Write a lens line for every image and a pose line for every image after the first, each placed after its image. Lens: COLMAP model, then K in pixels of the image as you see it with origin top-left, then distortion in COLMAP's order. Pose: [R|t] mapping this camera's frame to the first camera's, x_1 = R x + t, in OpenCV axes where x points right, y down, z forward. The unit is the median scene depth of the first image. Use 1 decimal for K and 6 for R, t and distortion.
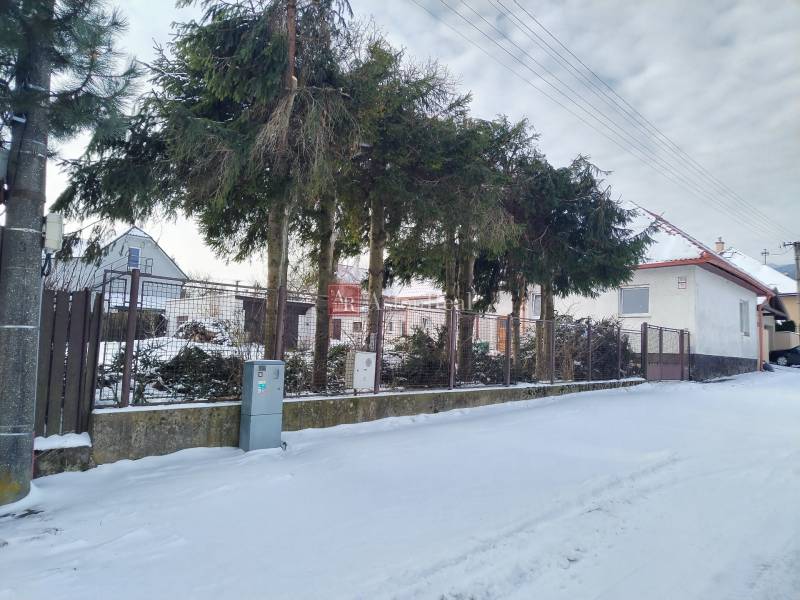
lens RADIAL K [[584.4, 0, 401.4], [0, 584.4, 300.0], [0, 0, 1]] dist [0.035505, -0.033756]
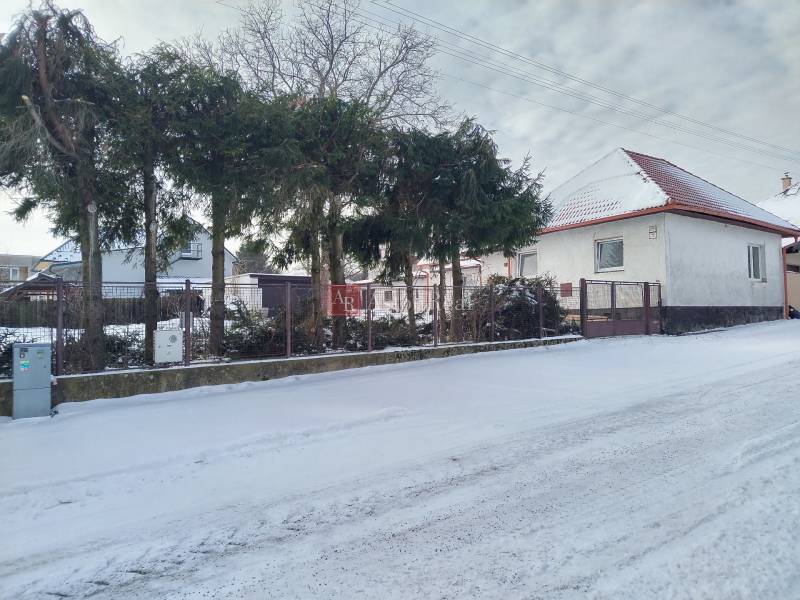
lens RADIAL K [[593.7, 0, 399.3], [0, 593.7, 299.6], [0, 0, 1]] dist [0.036431, -0.003632]
pose [[0.986147, -0.059695, -0.154758, 0.329840], [0.068295, 0.996368, 0.050857, 0.002459], [0.151160, -0.060721, 0.986643, -0.033787]]
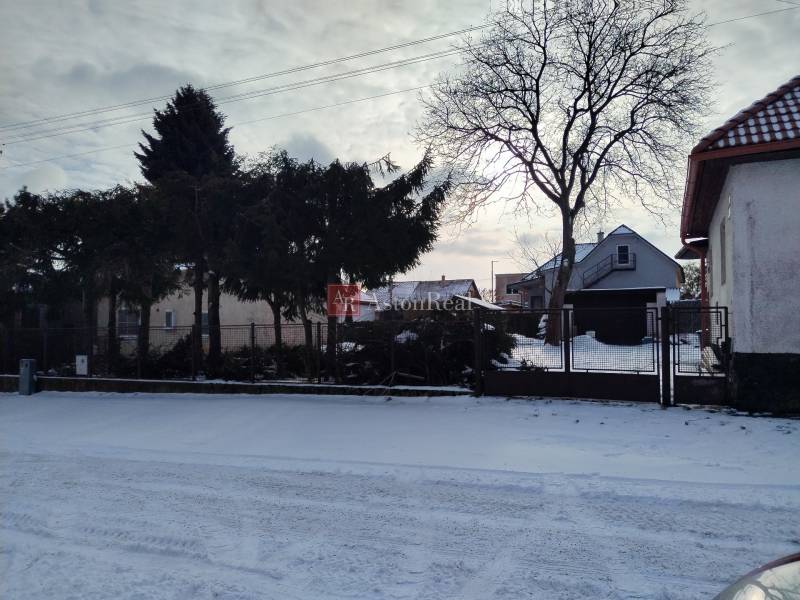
lens RADIAL K [[584.4, 0, 401.4], [0, 584.4, 300.0], [0, 0, 1]] dist [0.035505, -0.033756]
pose [[0.290352, -0.079004, -0.953653, 1.270917], [0.099738, 0.993657, -0.051952, 0.066459], [0.951708, -0.080031, 0.296390, 0.860958]]
